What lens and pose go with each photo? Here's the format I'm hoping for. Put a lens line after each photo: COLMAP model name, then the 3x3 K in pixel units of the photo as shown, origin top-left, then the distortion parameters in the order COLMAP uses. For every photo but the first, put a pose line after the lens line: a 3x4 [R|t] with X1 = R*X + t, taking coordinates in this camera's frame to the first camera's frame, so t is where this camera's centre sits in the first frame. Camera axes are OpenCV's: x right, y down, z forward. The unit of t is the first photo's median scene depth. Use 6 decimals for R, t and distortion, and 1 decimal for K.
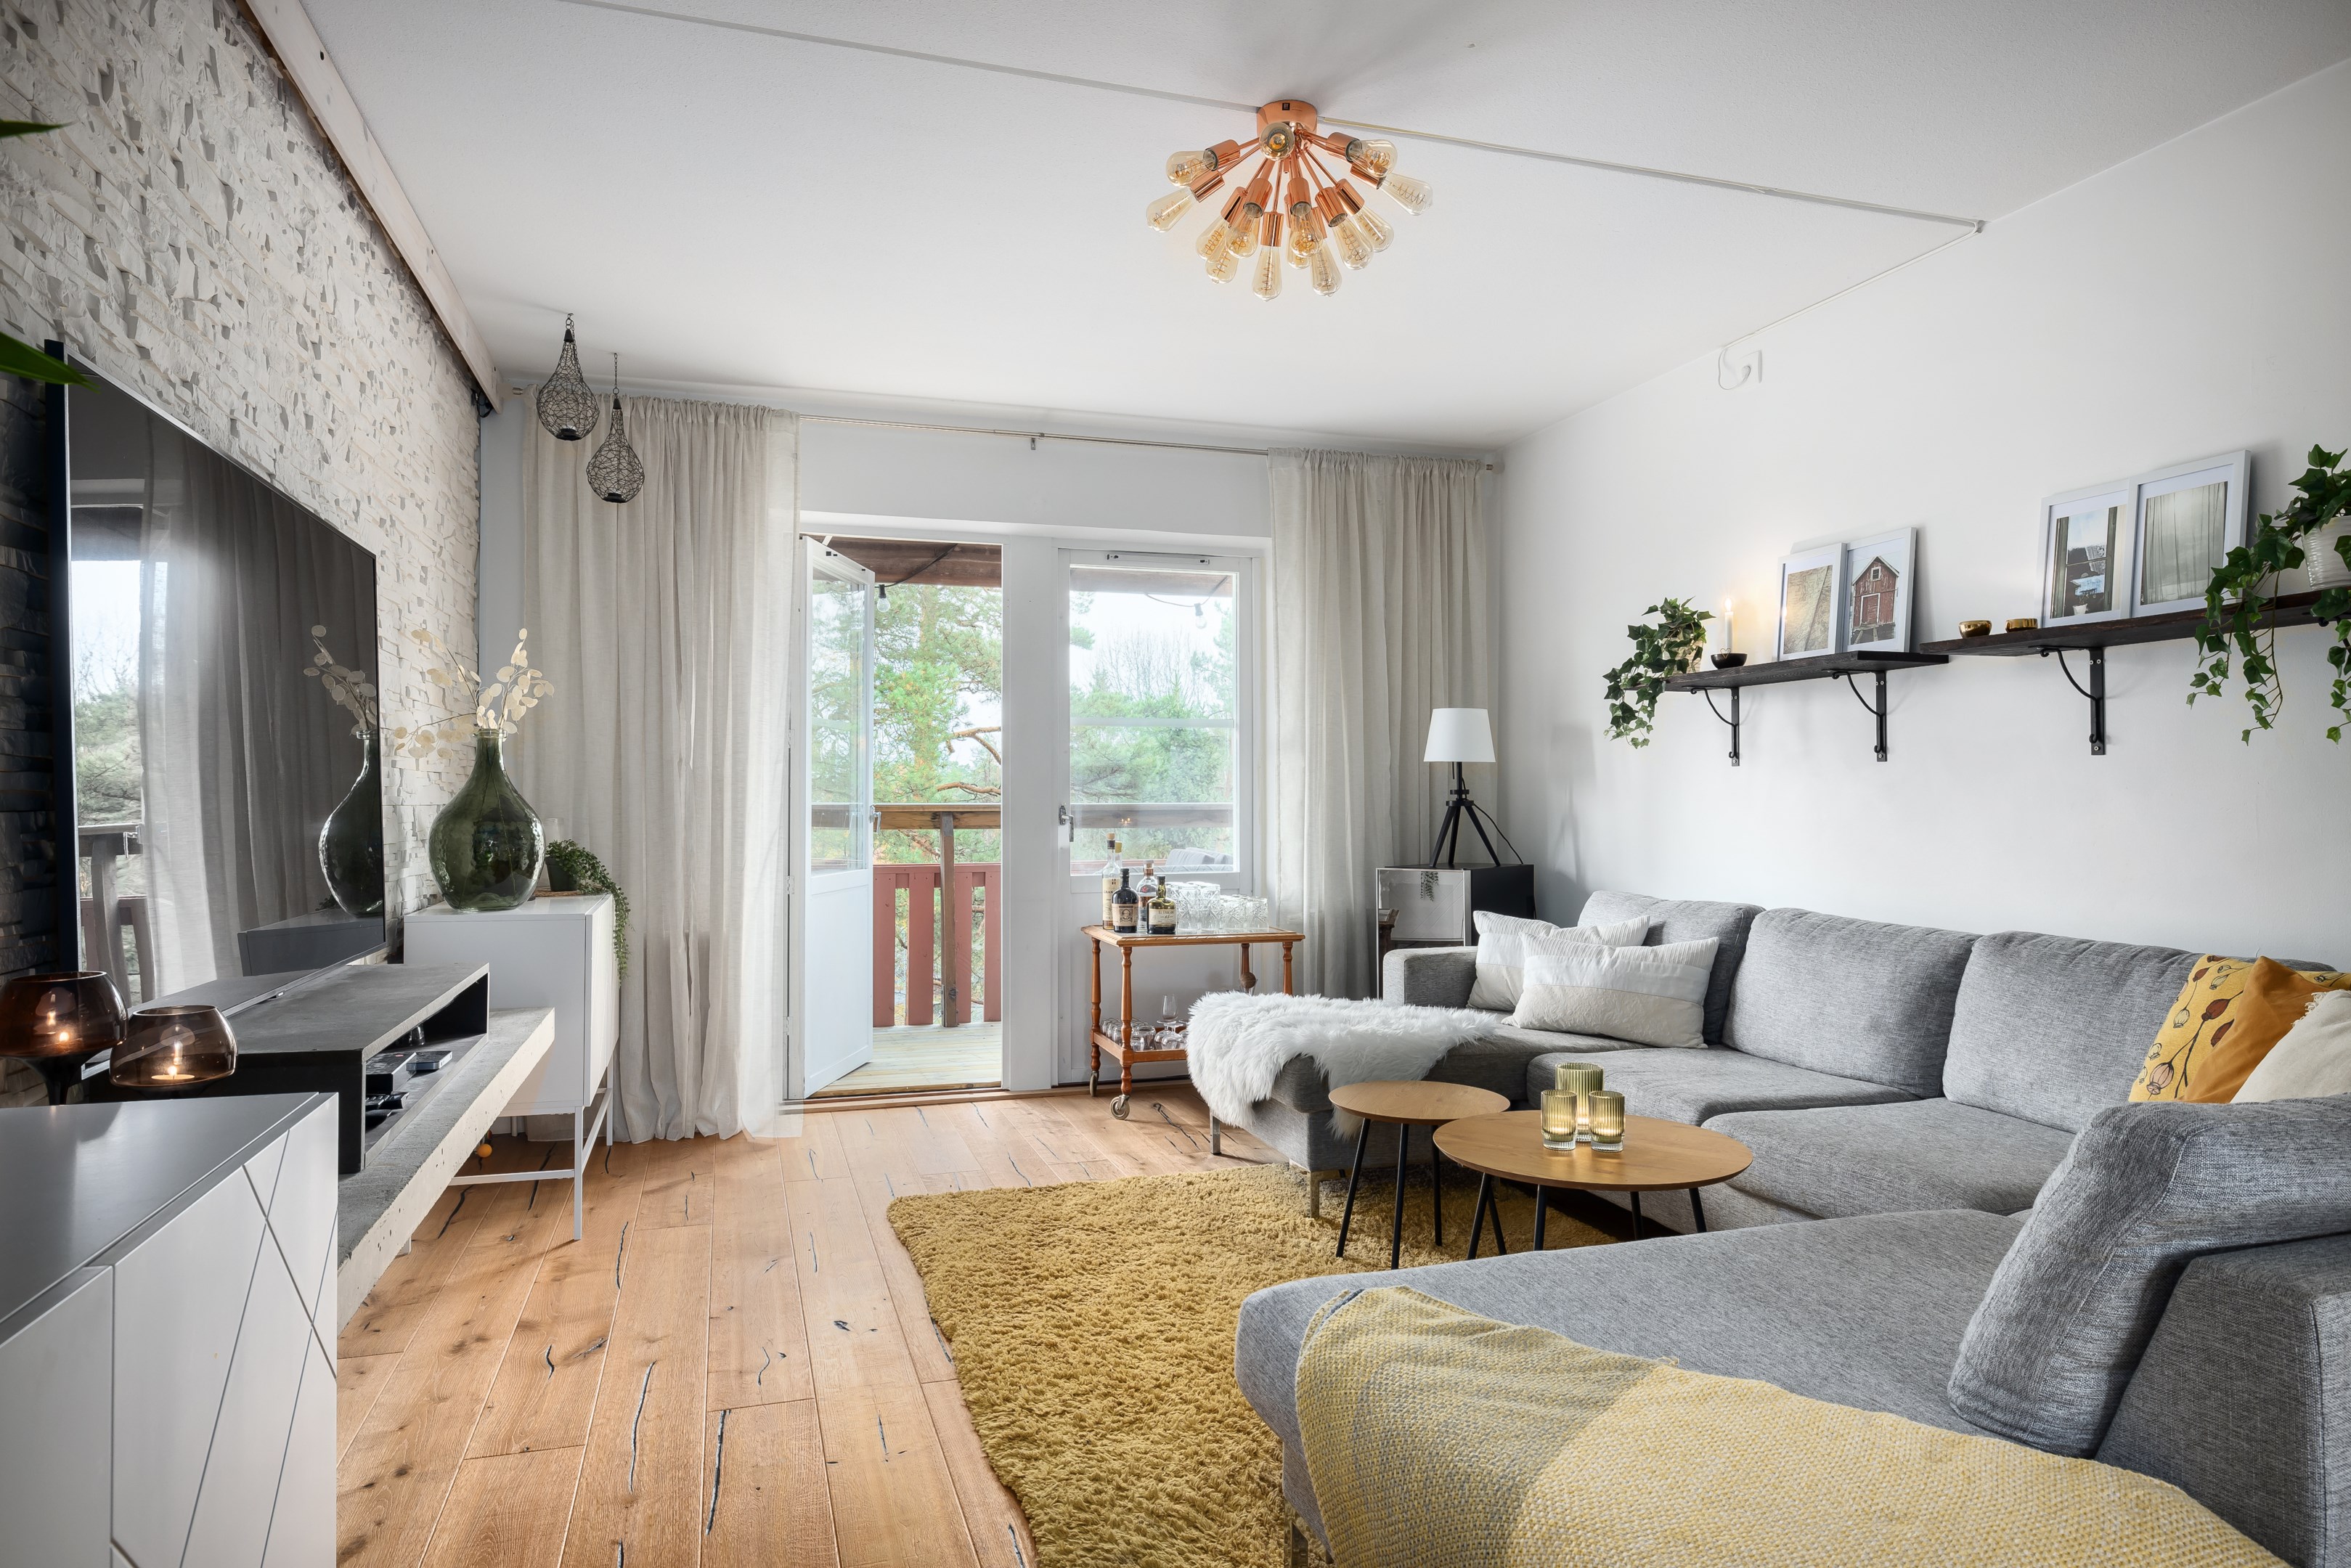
lens RADIAL K [[1400.7, 0, 1183.4], [0, 1400.7, 792.0], [0, 0, 1]] dist [0.003716, -0.004918]
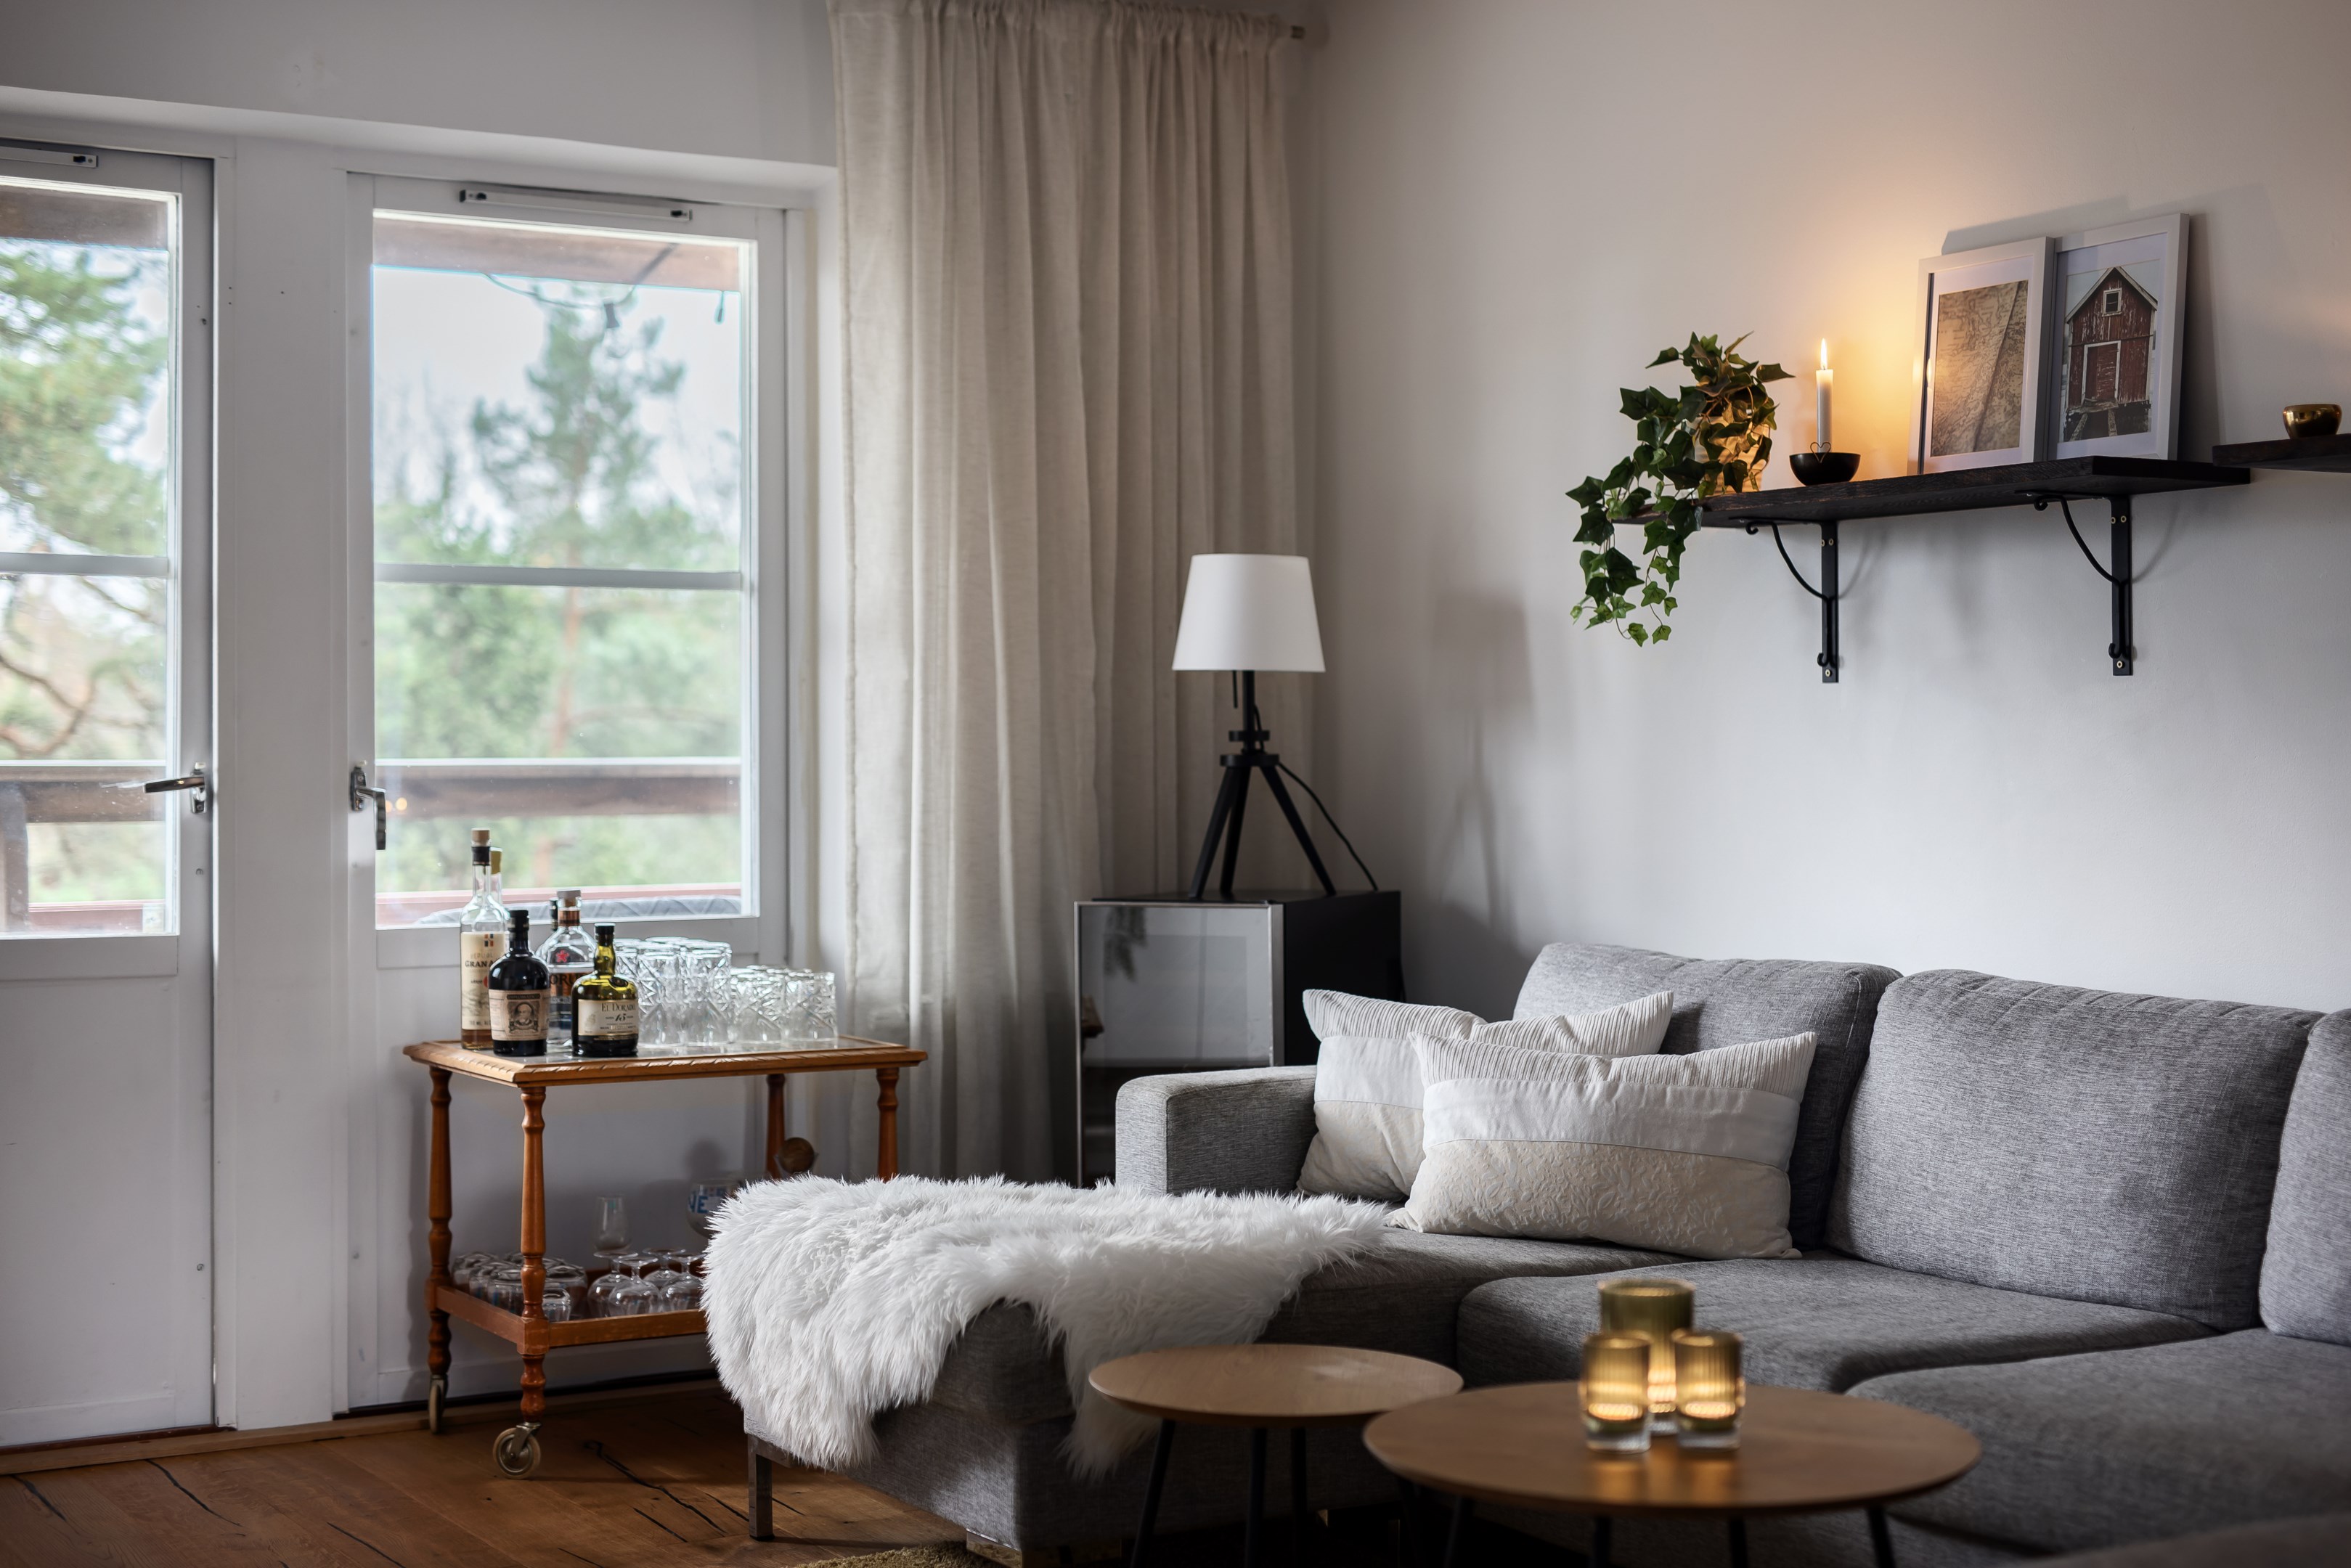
lens RADIAL K [[3284.6, 0, 1209.5], [0, 3284.6, 750.2], [0, 0, 1]] dist [0.002510, 0.000000]
pose [[0.971140, -0.000967, 0.238510, -0.088251], [-0.000214, 0.999988, 0.004927, -0.000649], [-0.238512, -0.004836, 0.971128, -0.059487]]
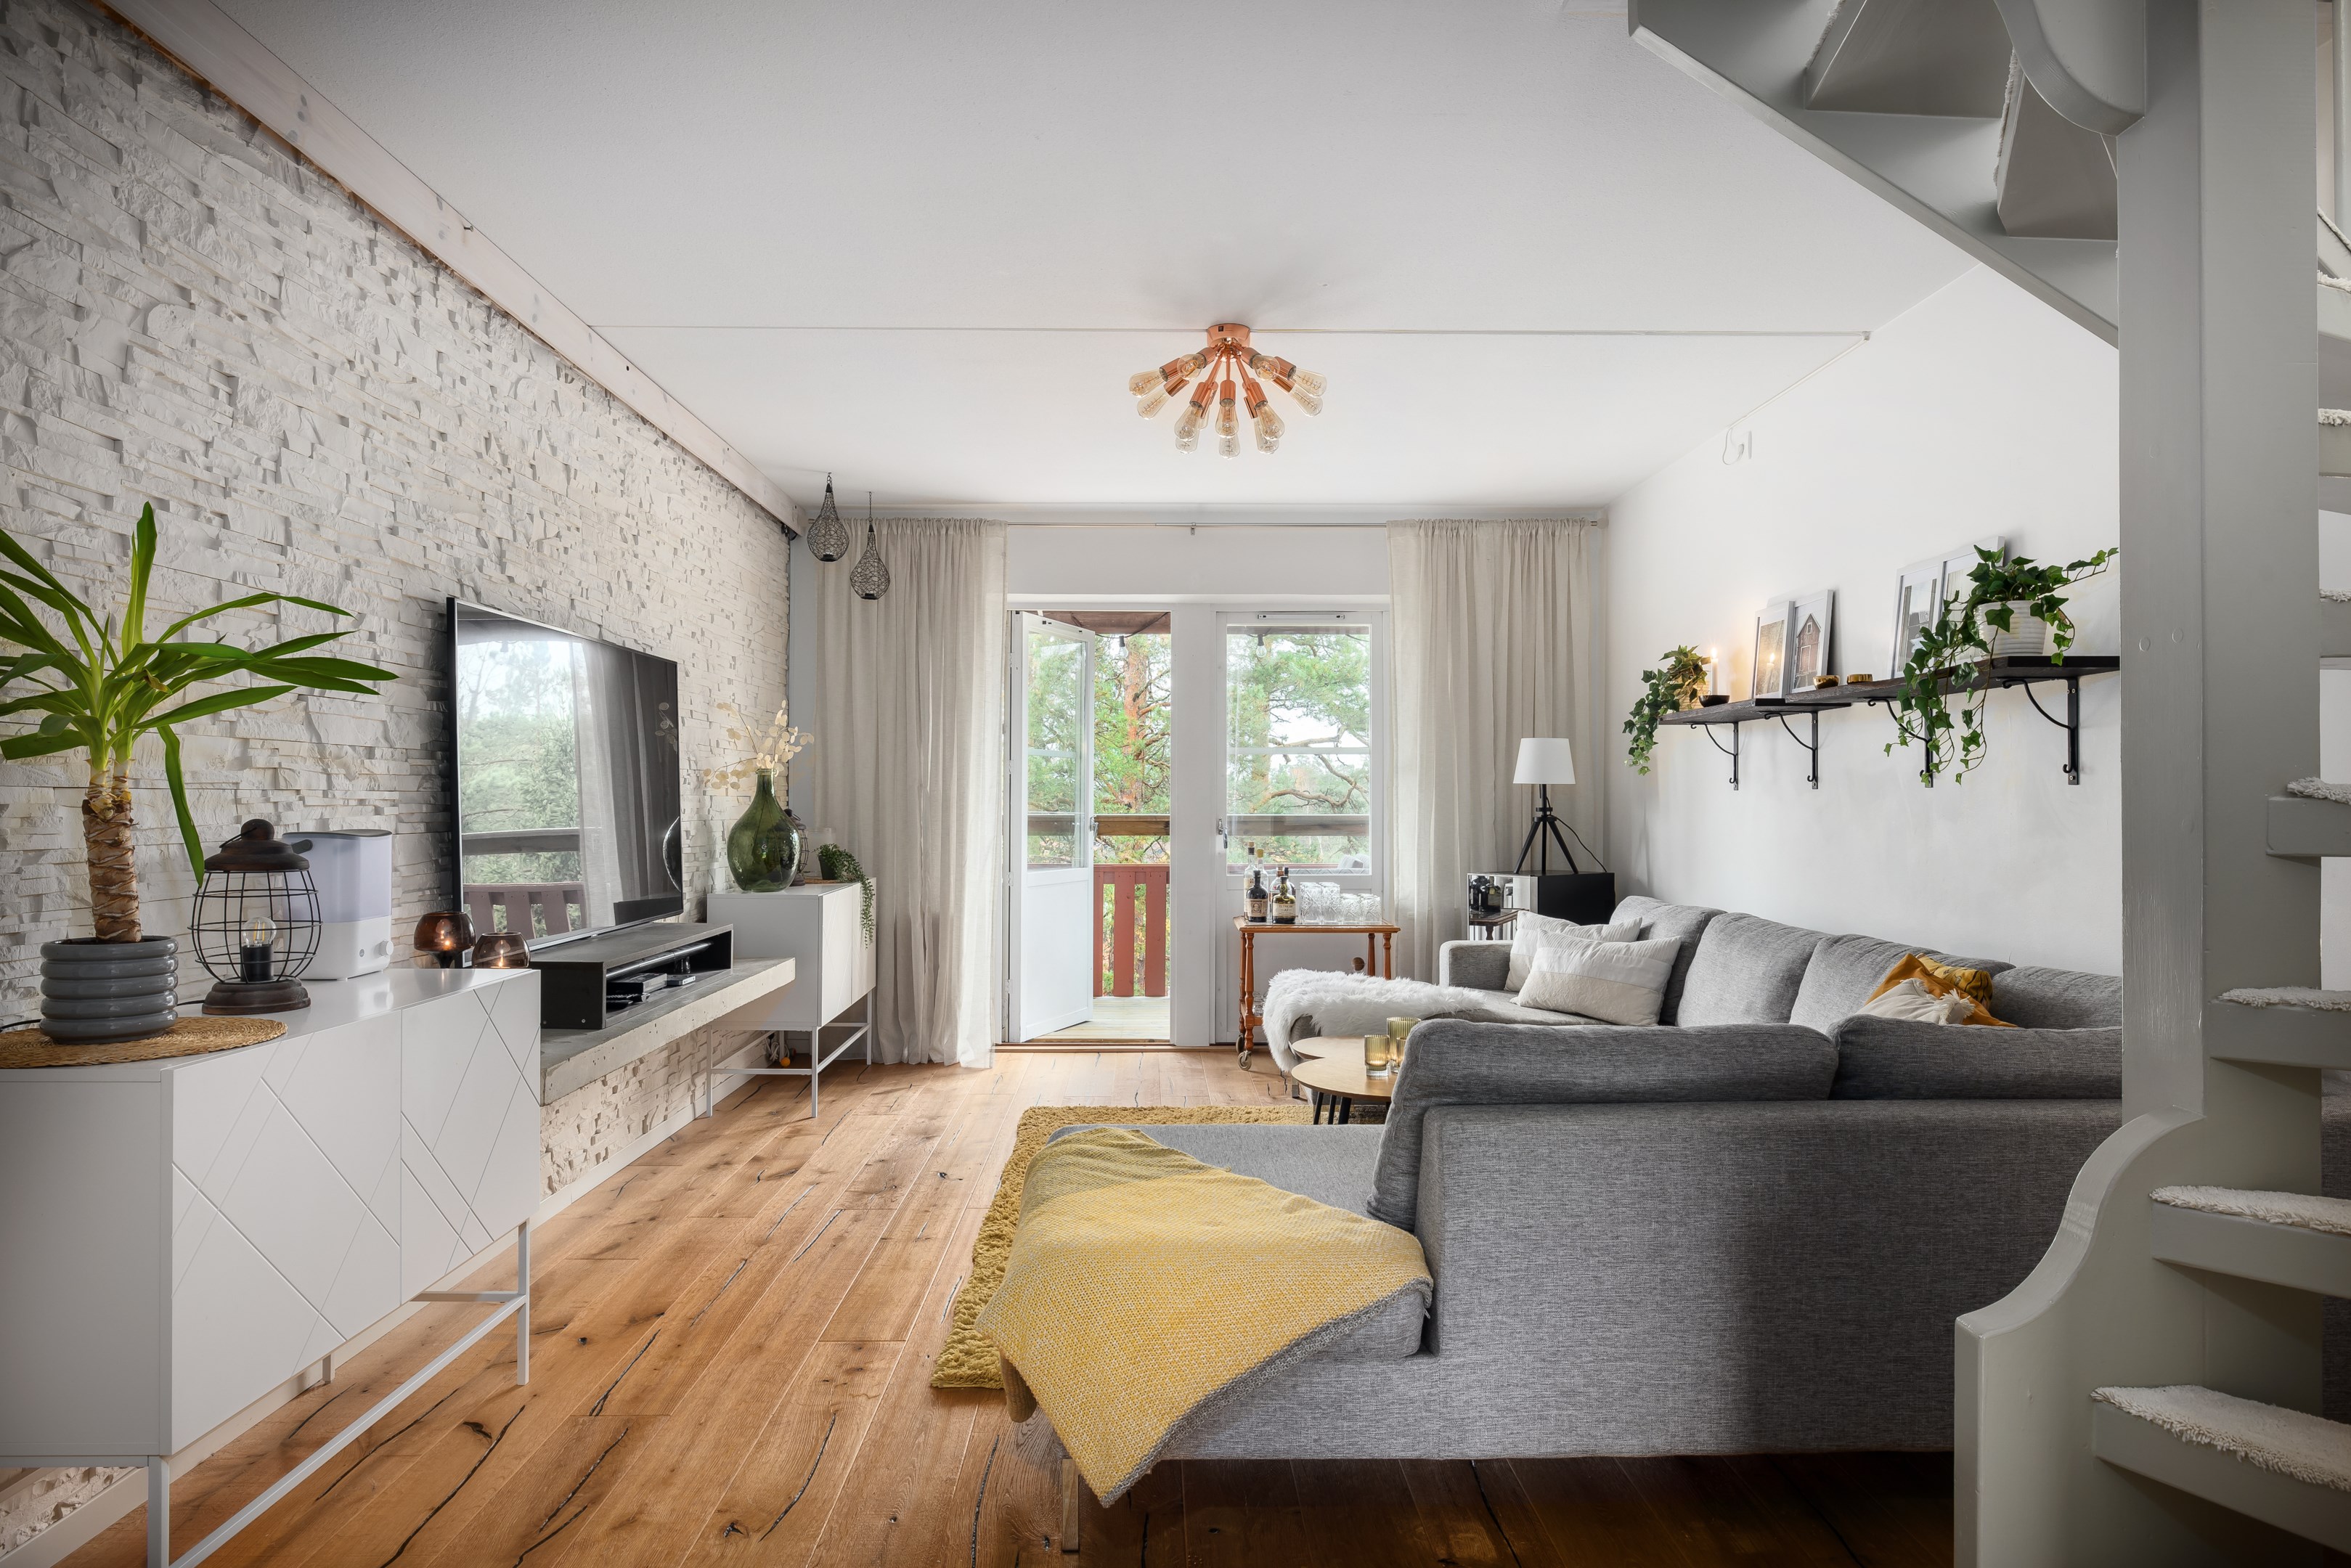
lens RADIAL K [[1400.7, 0, 1194.5], [0, 1400.7, 796.5], [0, 0, 1]] dist [0.003716, -0.004918]
pose [[0.958089, 0.001450, -0.286468, 0.296792], [-0.000562, 0.999995, 0.003184, -0.016812], [0.286471, -0.002890, 0.958085, -0.232597]]
